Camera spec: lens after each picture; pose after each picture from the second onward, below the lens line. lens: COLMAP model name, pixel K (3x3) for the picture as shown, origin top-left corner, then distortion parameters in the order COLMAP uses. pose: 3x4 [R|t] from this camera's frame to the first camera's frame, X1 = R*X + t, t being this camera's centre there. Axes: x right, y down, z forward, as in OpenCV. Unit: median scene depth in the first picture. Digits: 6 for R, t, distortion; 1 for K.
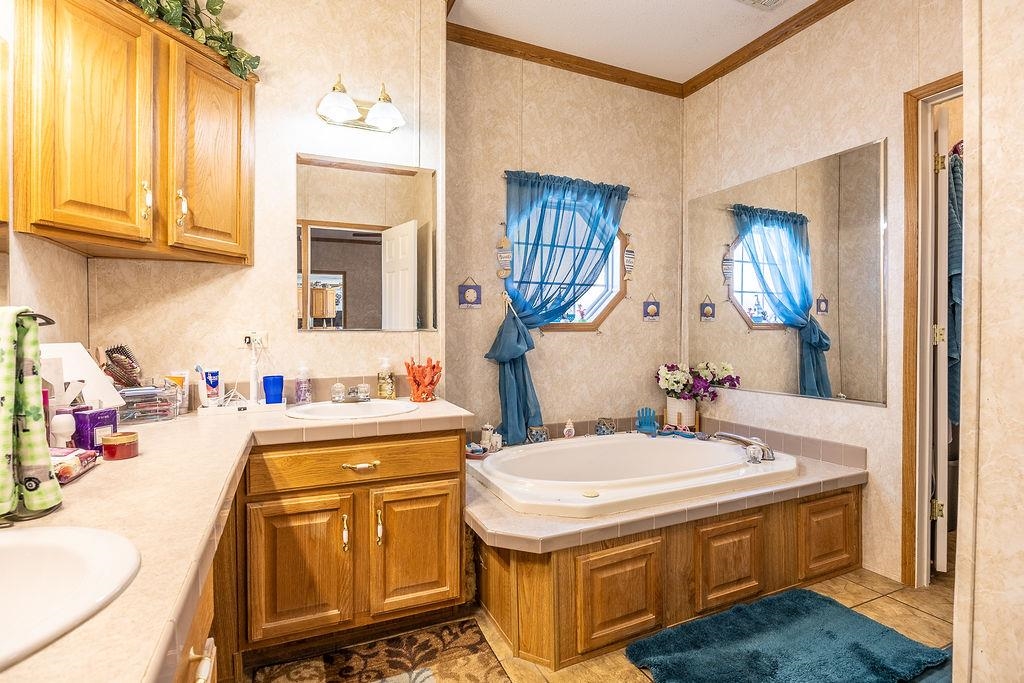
lens RADIAL K [[511.0, 0, 529.4], [0, 511.0, 339.5], [0, 0, 1]] dist [-0.016859, 0.002478]
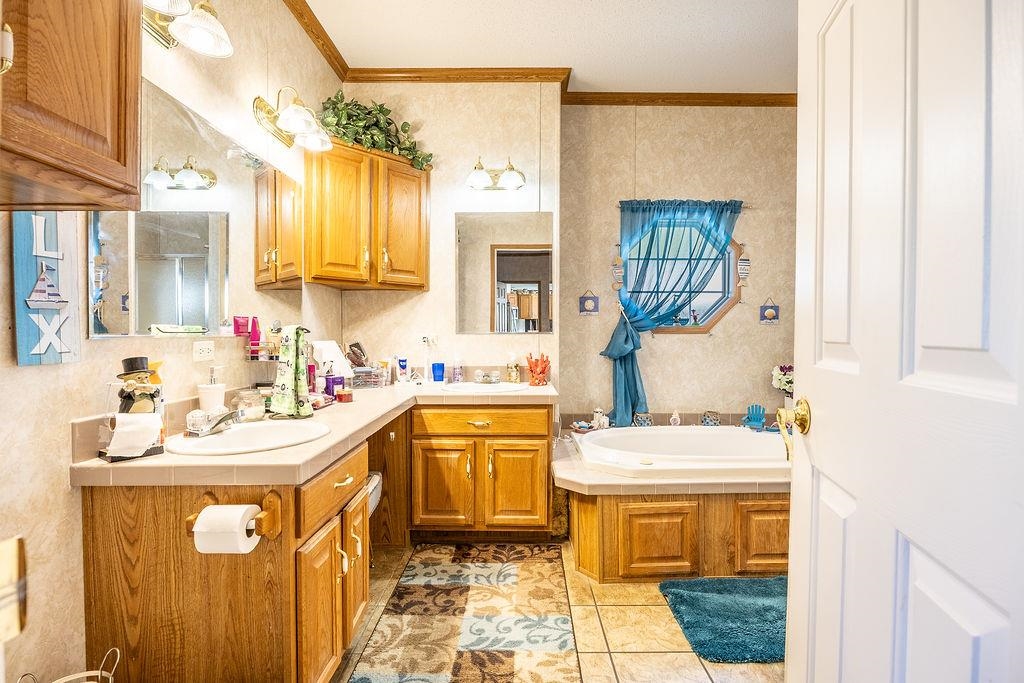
lens RADIAL K [[511.0, 0, 530.0], [0, 511.0, 339.7], [0, 0, 1]] dist [-0.016859, 0.002478]
pose [[0.912271, 0.008243, -0.409503, 0.378022], [-0.007591, 0.999966, 0.003217, -0.005718], [0.409516, 0.000174, 0.912303, -0.284720]]
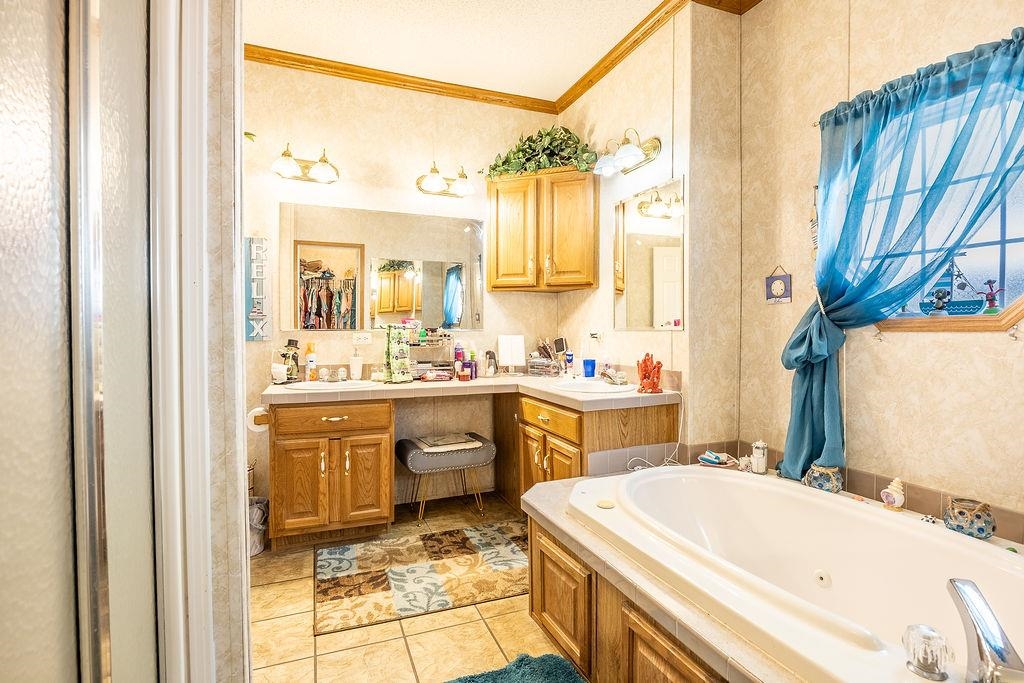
lens RADIAL K [[511.0, 0, 506.7], [0, 511.0, 340.7], [0, 0, 1]] dist [-0.016859, 0.002478]
pose [[-0.079357, 0.023242, -0.996575, 1.071622], [-0.014728, 0.999592, 0.024486, -0.019458], [0.996737, 0.016621, -0.078982, 0.890435]]
